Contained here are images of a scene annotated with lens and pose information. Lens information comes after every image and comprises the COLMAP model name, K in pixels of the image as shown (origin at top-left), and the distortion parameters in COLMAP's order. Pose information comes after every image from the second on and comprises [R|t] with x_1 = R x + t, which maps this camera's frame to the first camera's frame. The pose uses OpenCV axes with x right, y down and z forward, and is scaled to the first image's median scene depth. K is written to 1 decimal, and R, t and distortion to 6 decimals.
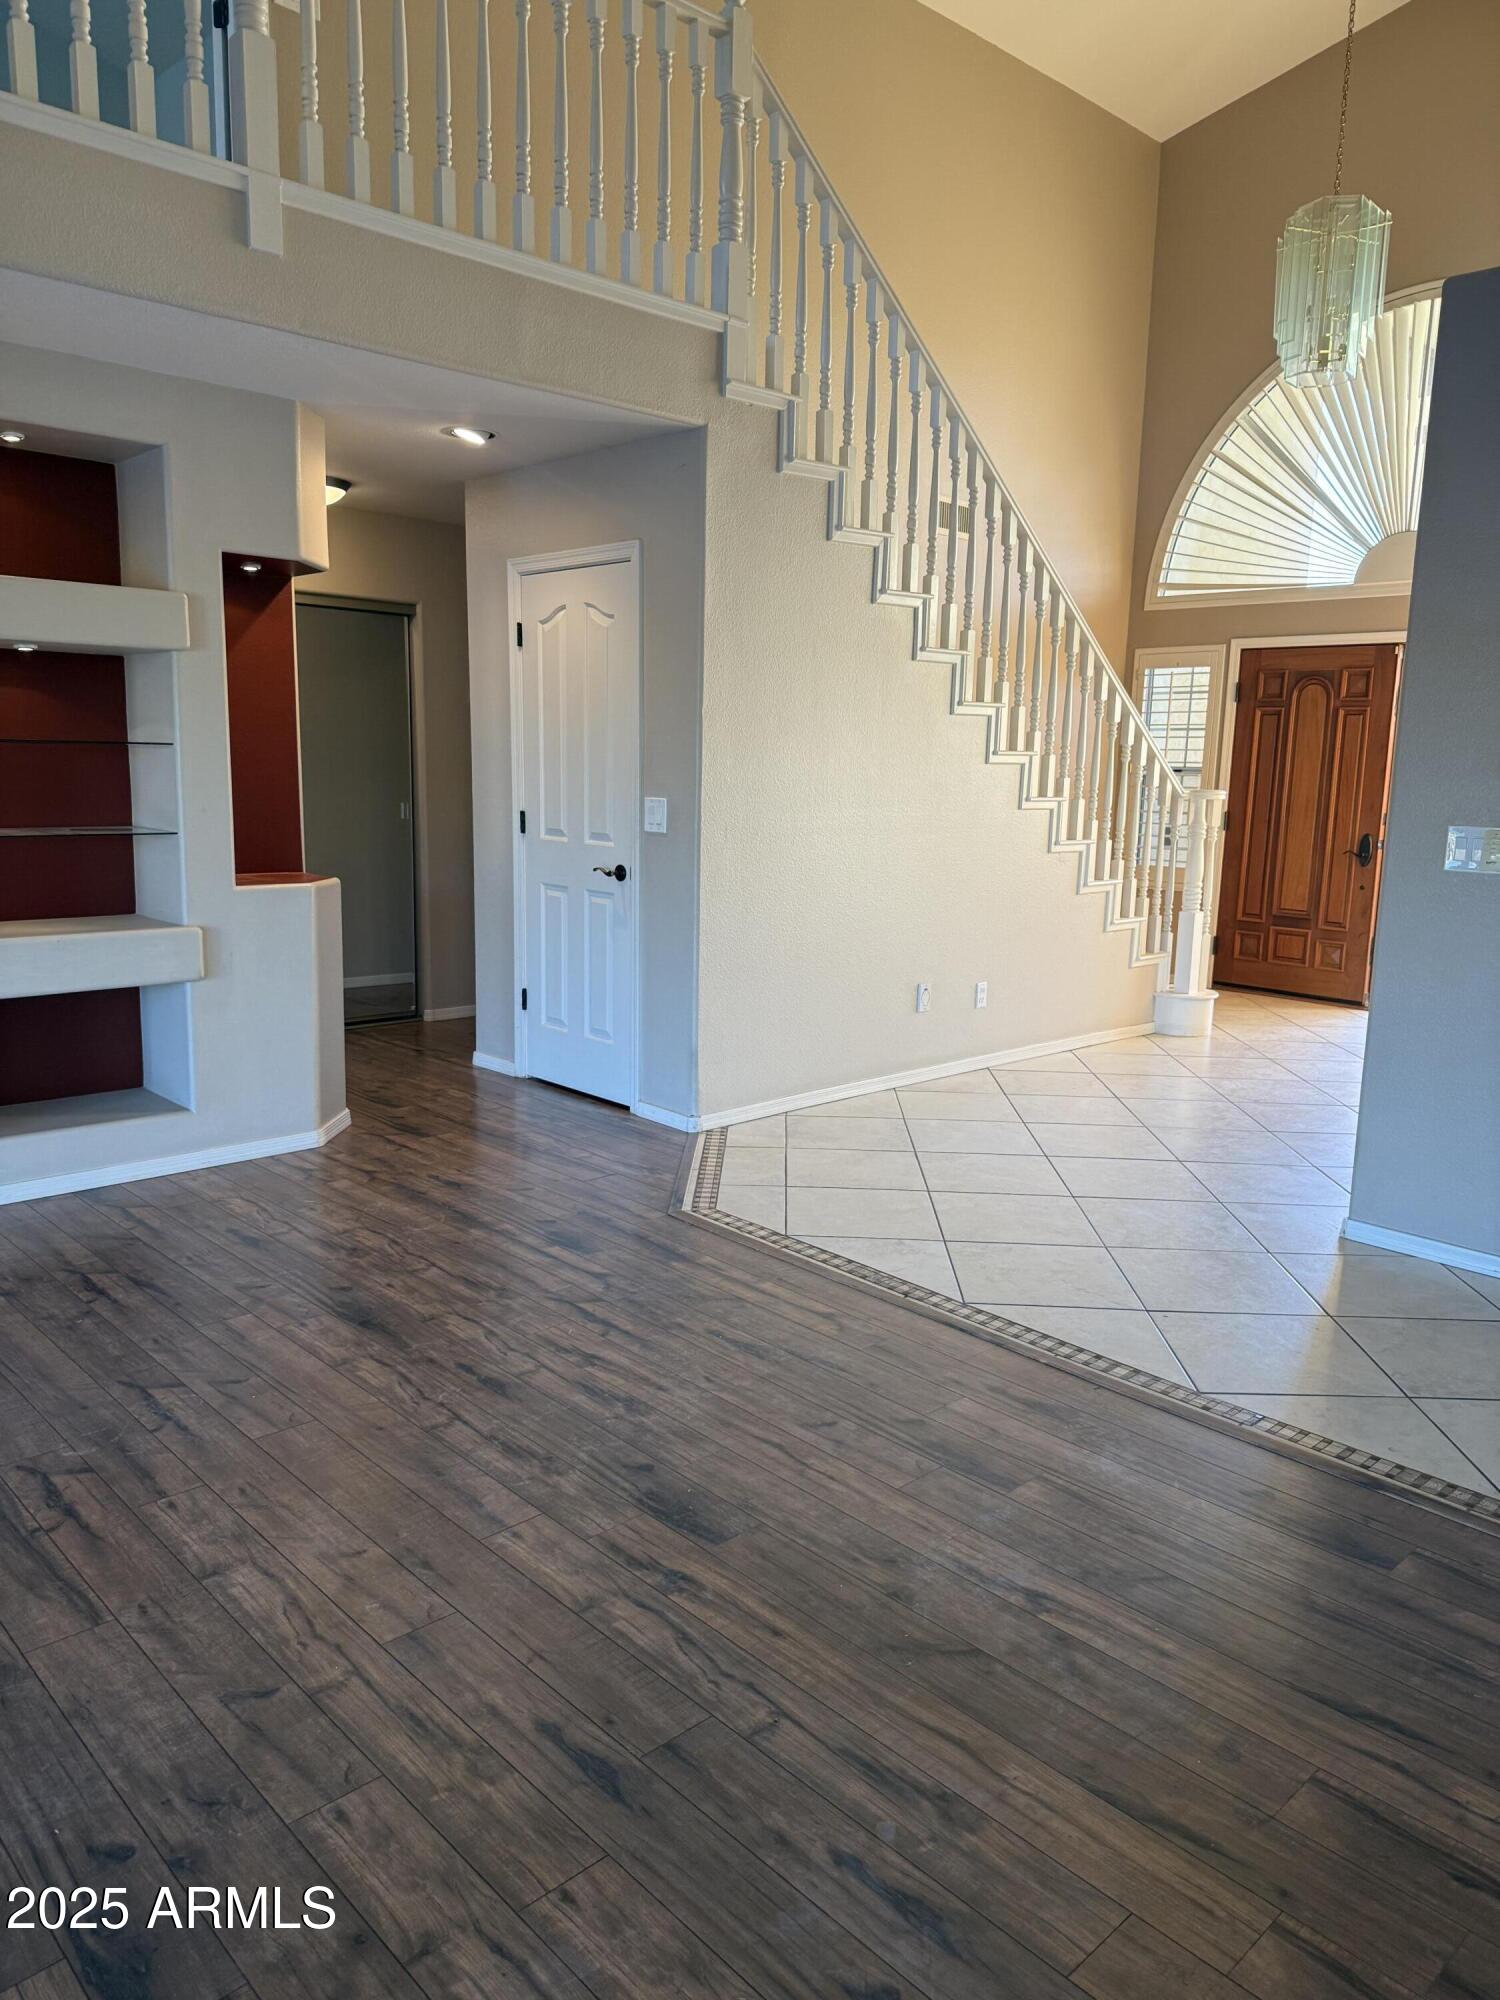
lens RADIAL K [[1398.0, 0, 777.1], [0, 1398.0, 995.1], [0, 0, 1]] dist [0.159801, -0.299122]
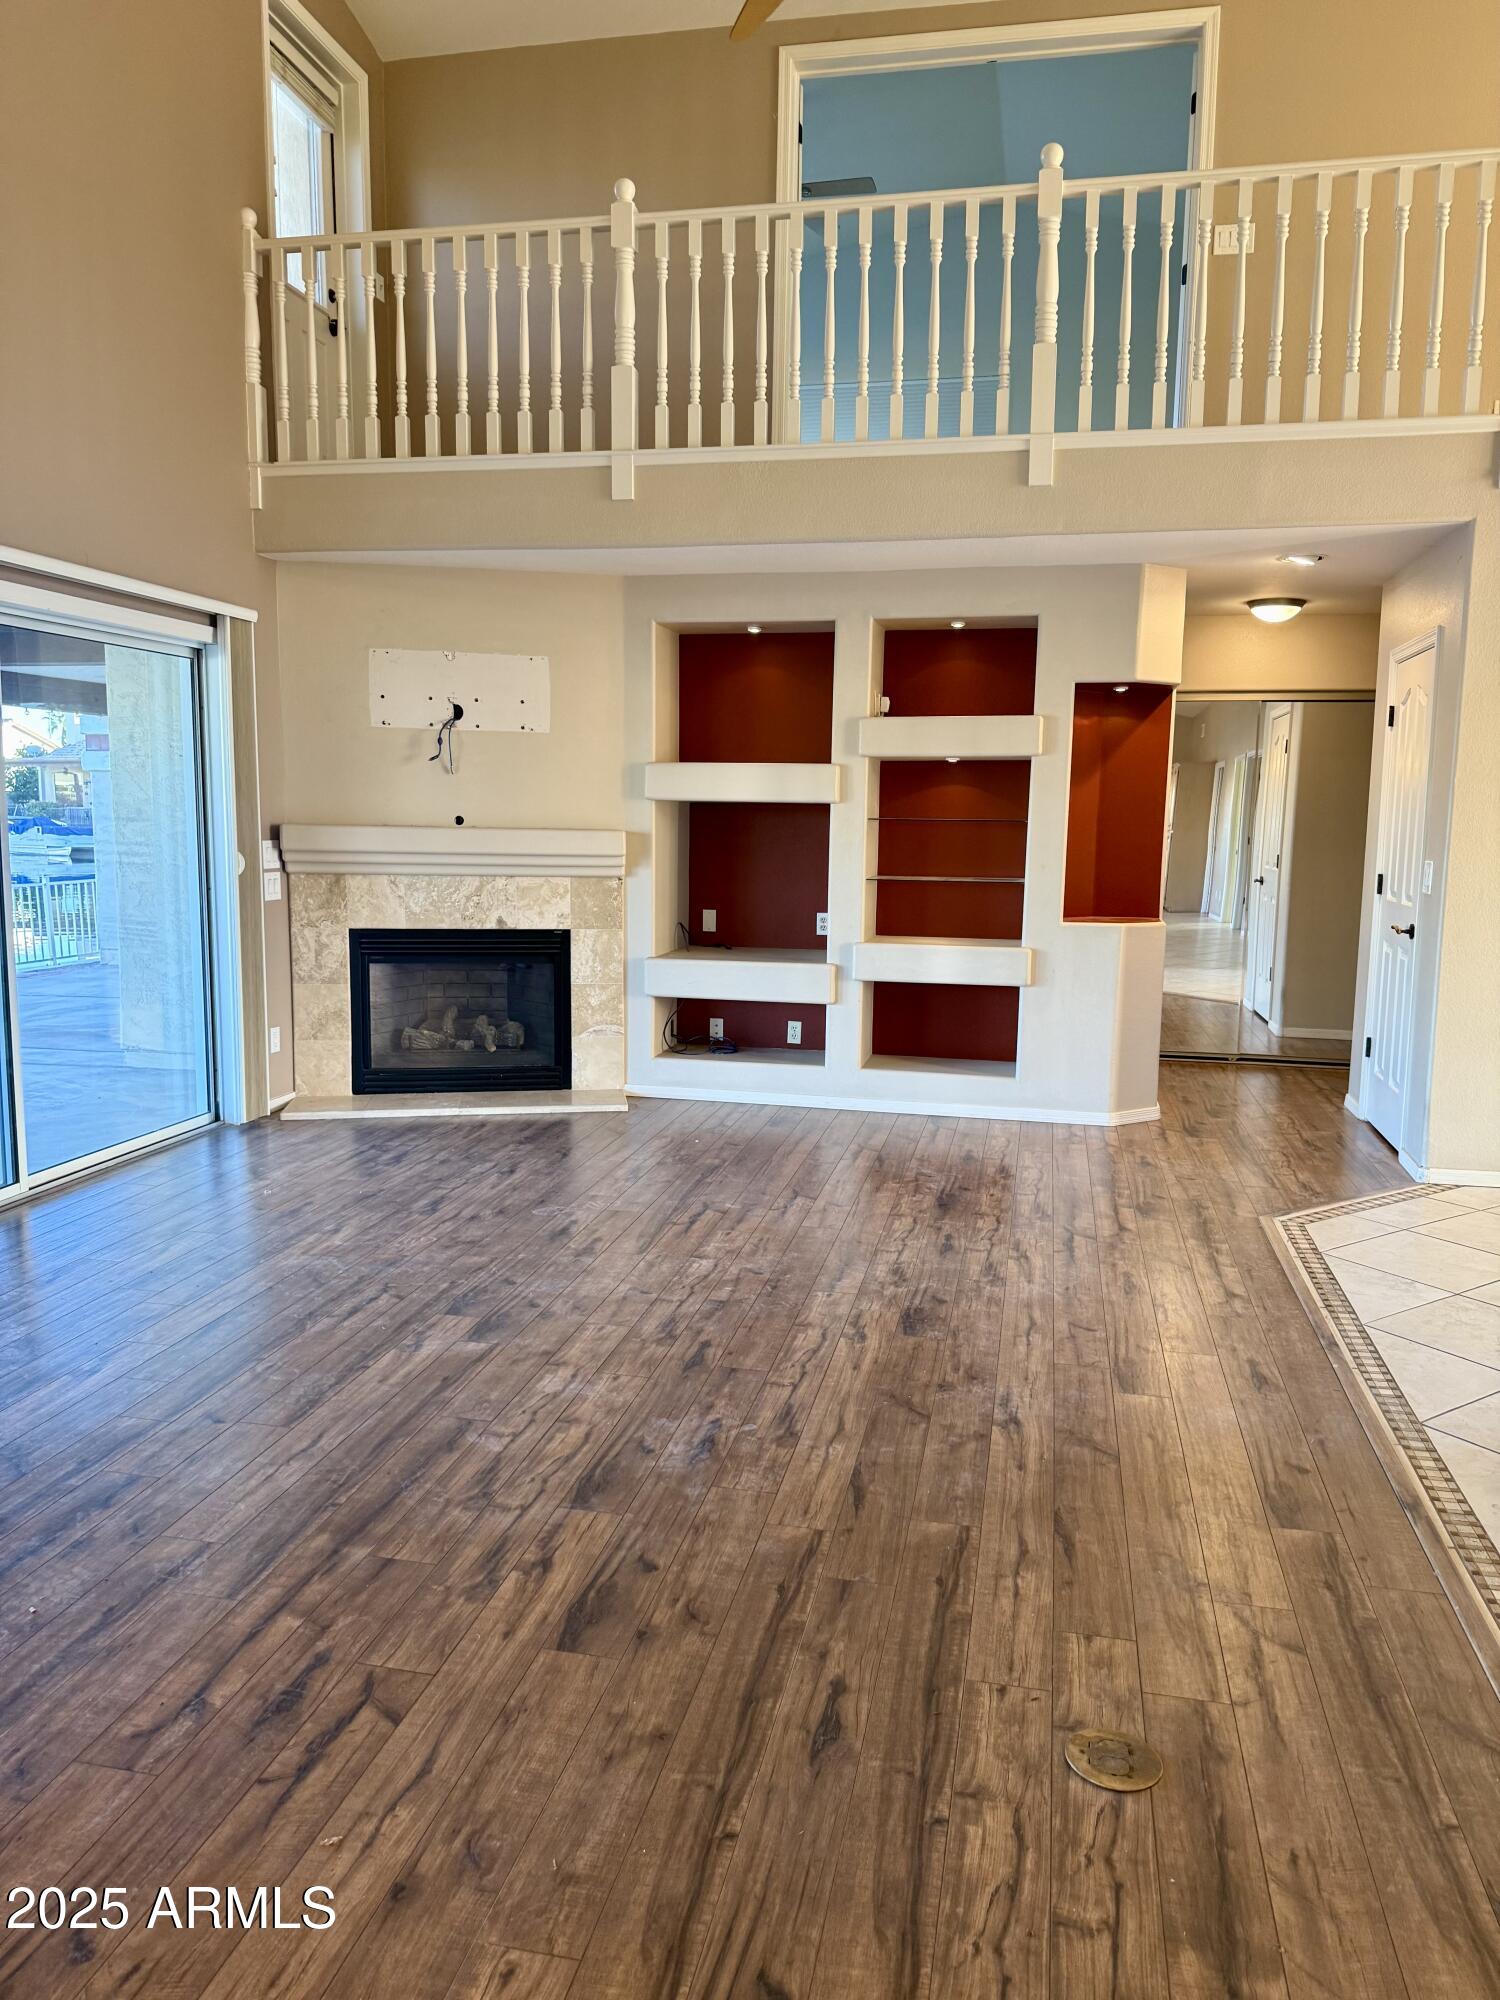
lens RADIAL K [[1433.7, 0, 750.0], [0, 1433.7, 1000.0], [0, 0, 1]] dist [0.007266, -0.049346]
pose [[0.541874, 0.088920, -0.835743, 0.829882], [-0.138507, 0.990239, 0.015553, 0.024388], [0.828968, 0.107329, 0.548901, -0.007585]]
